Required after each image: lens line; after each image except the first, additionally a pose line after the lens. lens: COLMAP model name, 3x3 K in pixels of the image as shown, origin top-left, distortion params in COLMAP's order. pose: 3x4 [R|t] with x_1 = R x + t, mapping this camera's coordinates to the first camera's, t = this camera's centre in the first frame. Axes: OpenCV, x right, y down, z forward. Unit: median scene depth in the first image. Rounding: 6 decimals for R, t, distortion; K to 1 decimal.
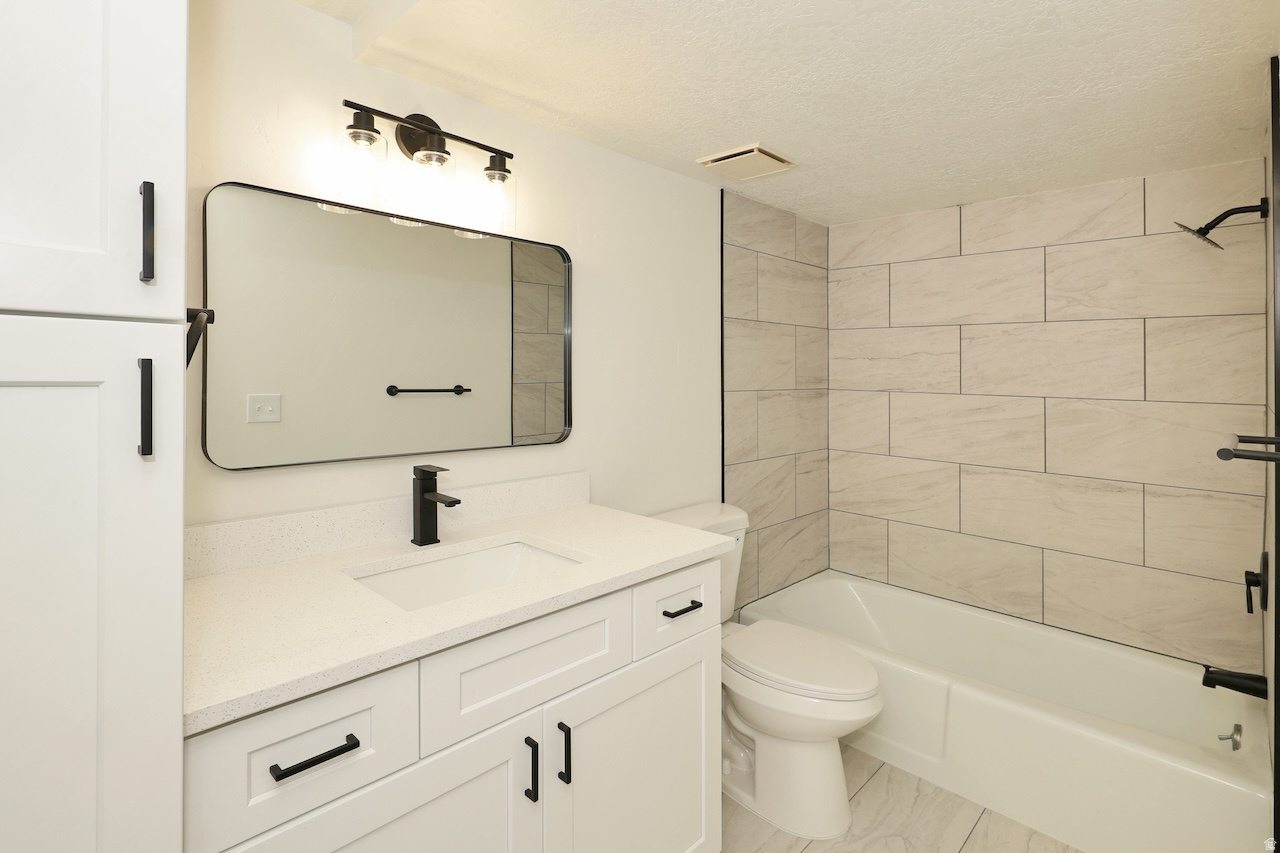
lens RADIAL K [[648.1, 0, 607.6], [0, 648.1, 358.2], [0, 0, 1]] dist [-0.002821, 0.000647]
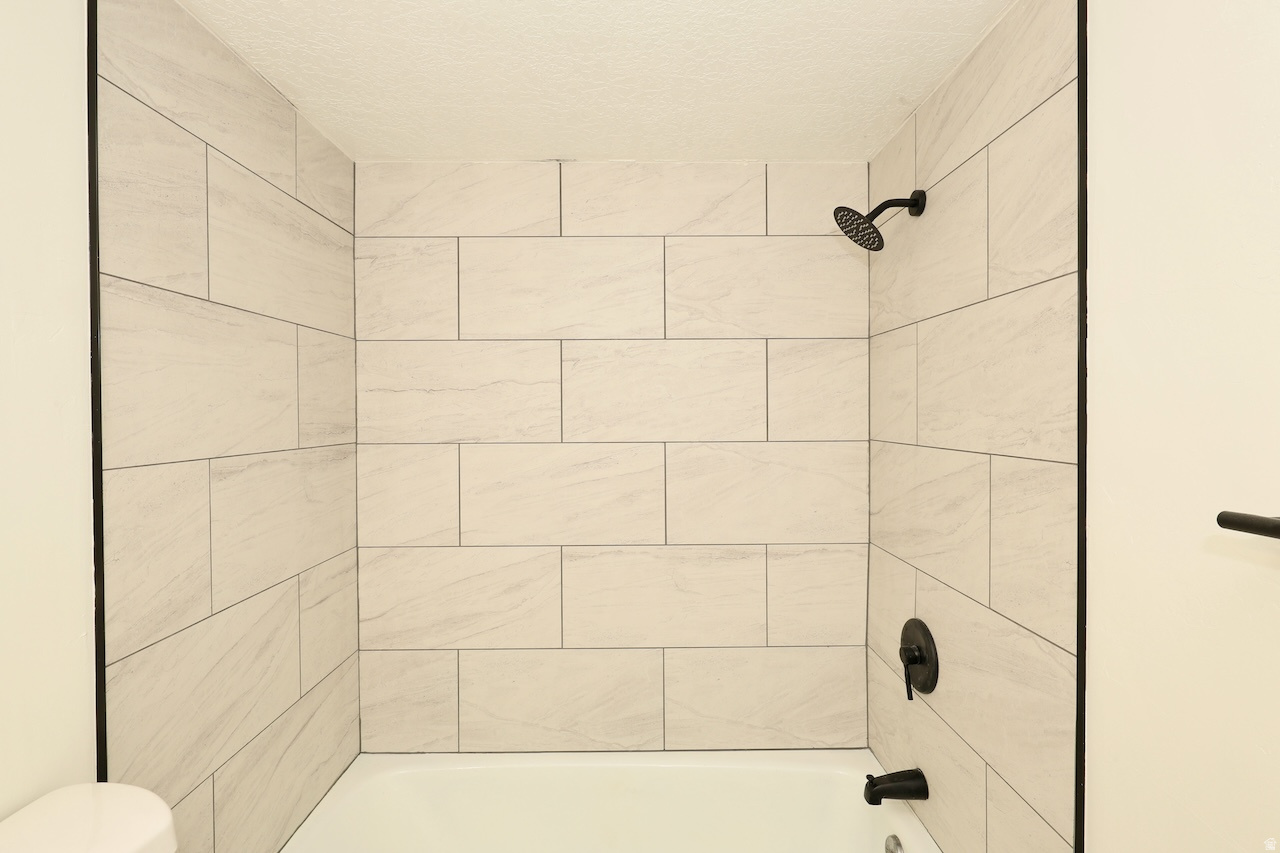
lens RADIAL K [[648.1, 0, 627.3], [0, 648.1, 401.7], [0, 0, 1]] dist [-0.002821, 0.000647]
pose [[0.712413, -0.006580, 0.701729, 0.124530], [0.005087, 0.999978, 0.004213, 0.010724], [-0.701742, 0.000568, 0.712431, 0.483892]]
